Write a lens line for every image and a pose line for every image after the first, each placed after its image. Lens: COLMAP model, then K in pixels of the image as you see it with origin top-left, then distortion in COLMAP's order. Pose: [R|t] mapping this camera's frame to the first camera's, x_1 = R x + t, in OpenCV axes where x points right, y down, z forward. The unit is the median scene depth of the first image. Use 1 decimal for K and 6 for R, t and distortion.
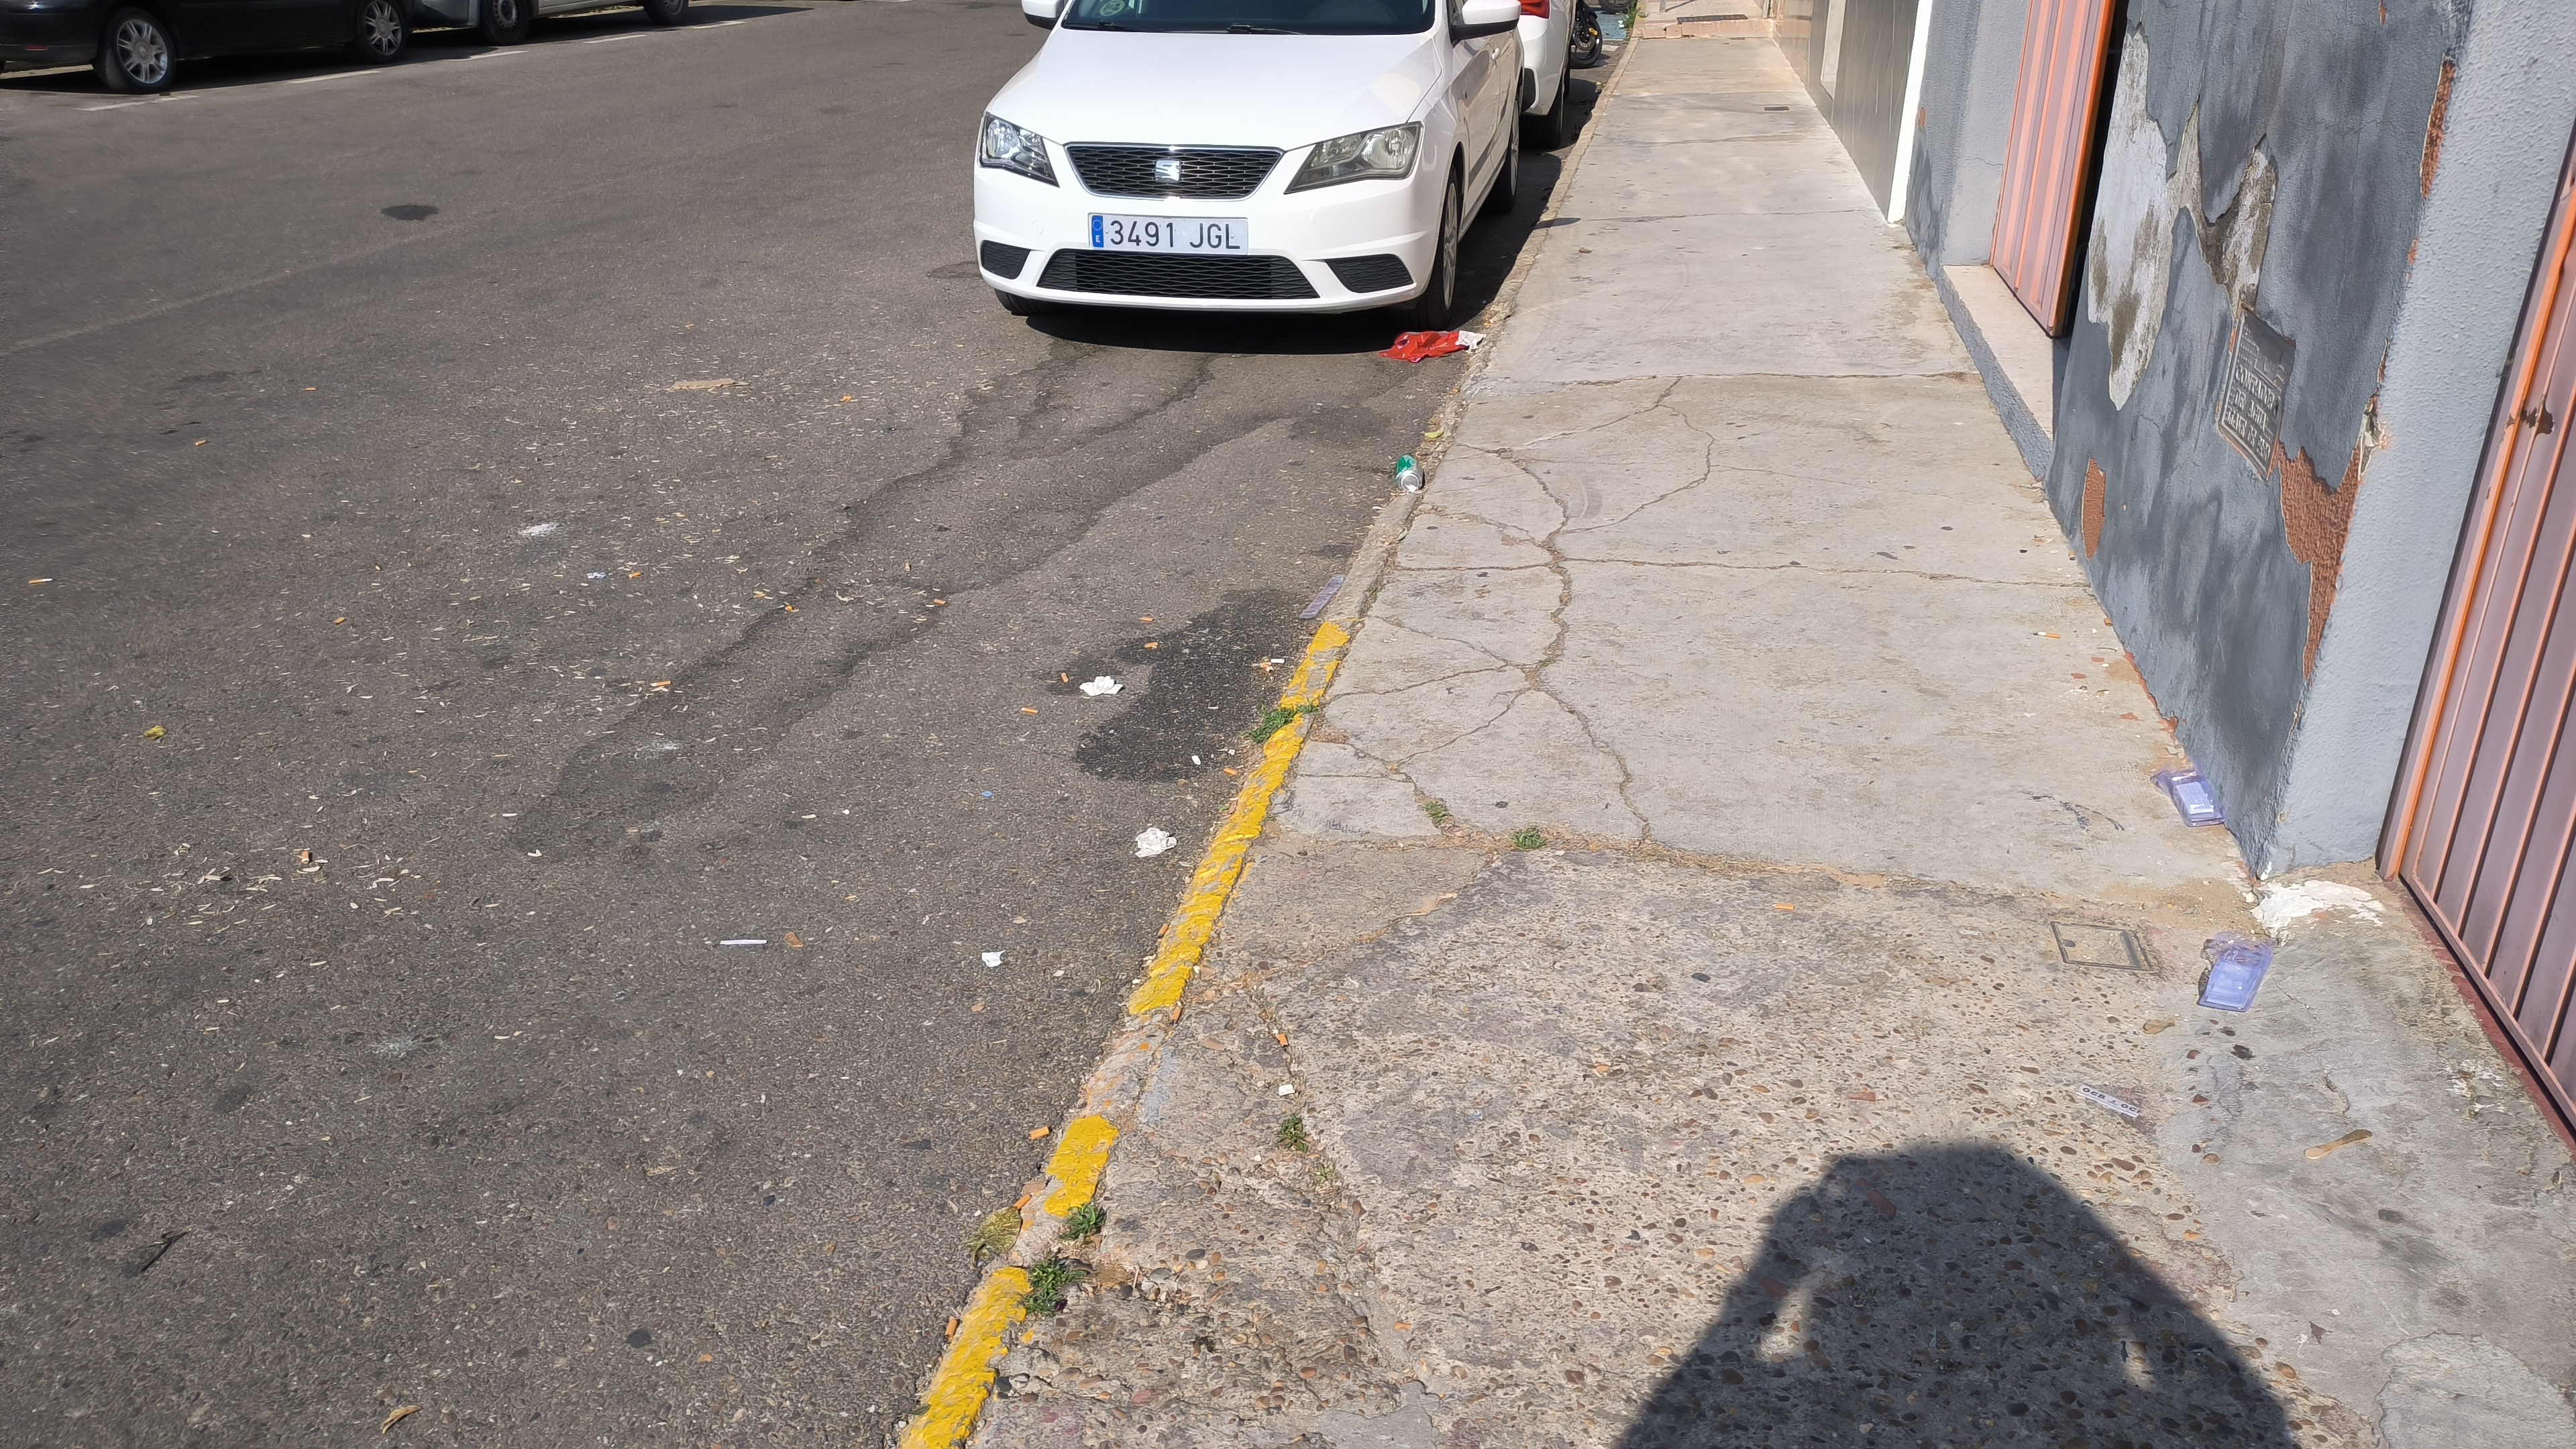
lens RADIAL K [[1883.2, 0, 1288.0], [0, 1883.2, 724.5], [0, 0, 1]] dist [0.029698, -0.004614]
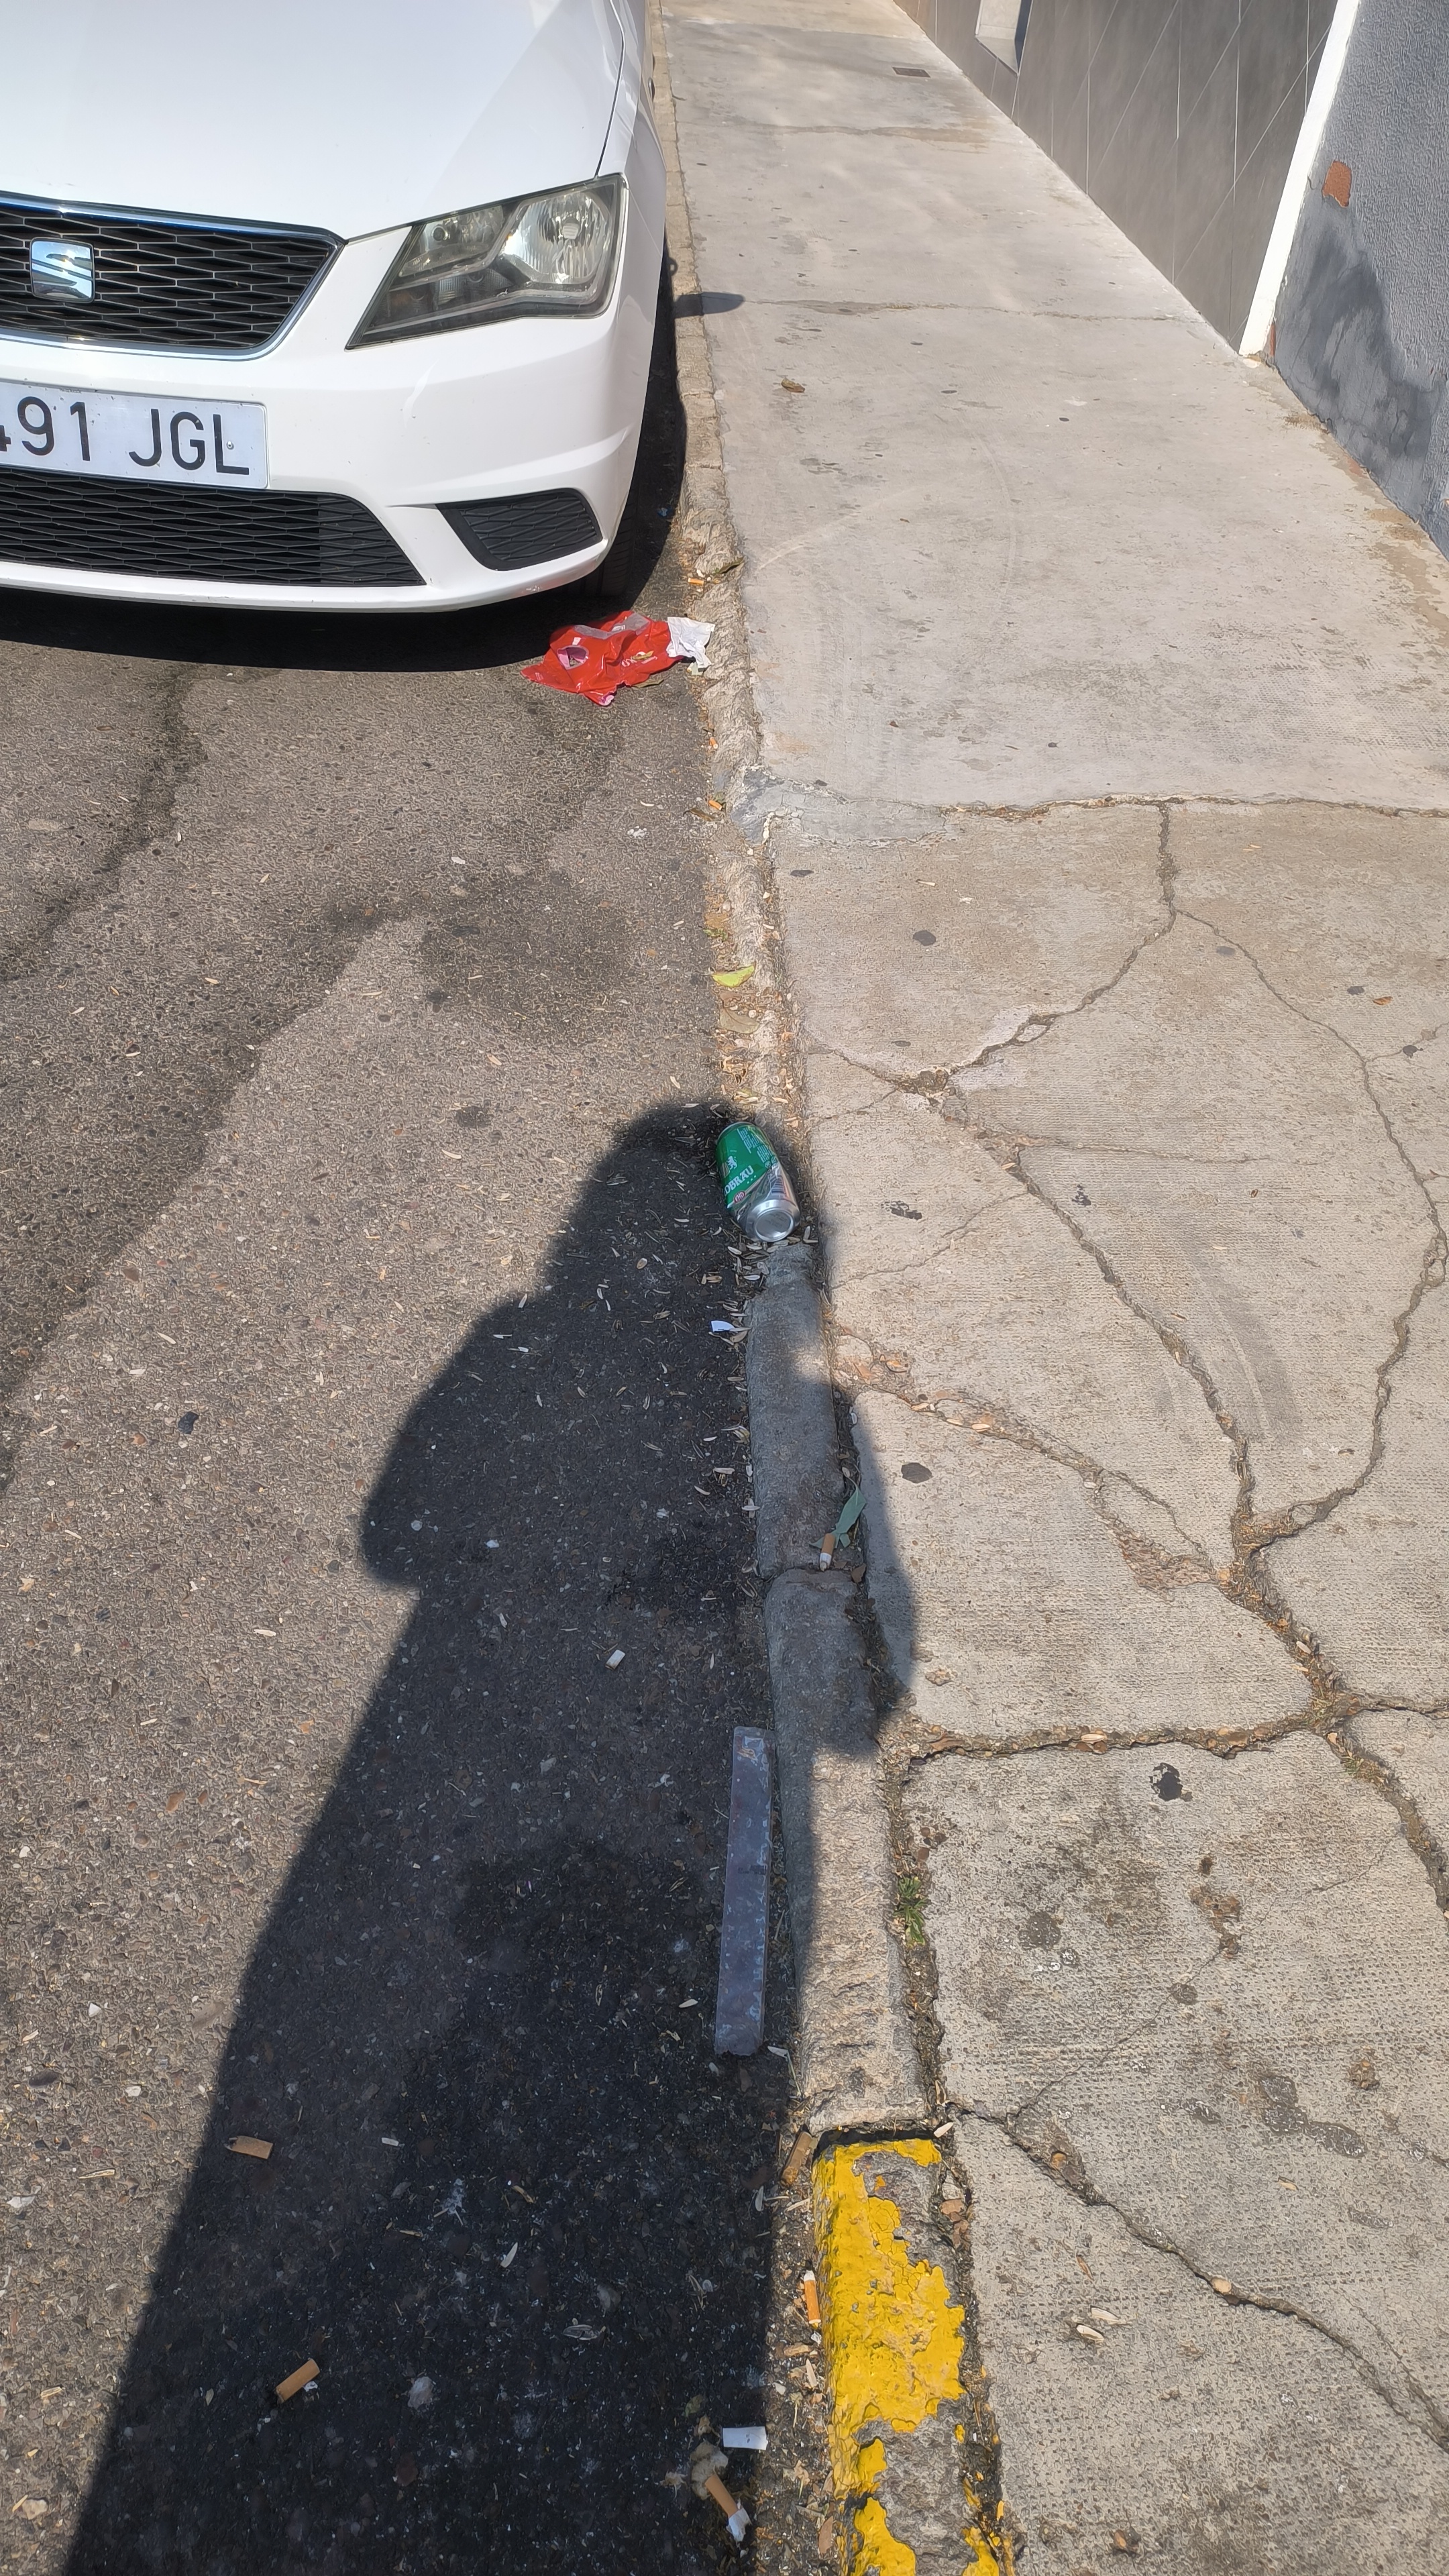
lens RADIAL K [[1883.2, 0, 724.9], [0, 1883.2, 1288.4], [0, 0, 1]] dist [0.029698, -0.004614]
pose [[0.961091, -0.074754, 0.265926, -0.050971], [-0.005400, 0.957418, 0.288656, -0.197694], [-0.276180, -0.278861, 0.919761, 0.501590]]
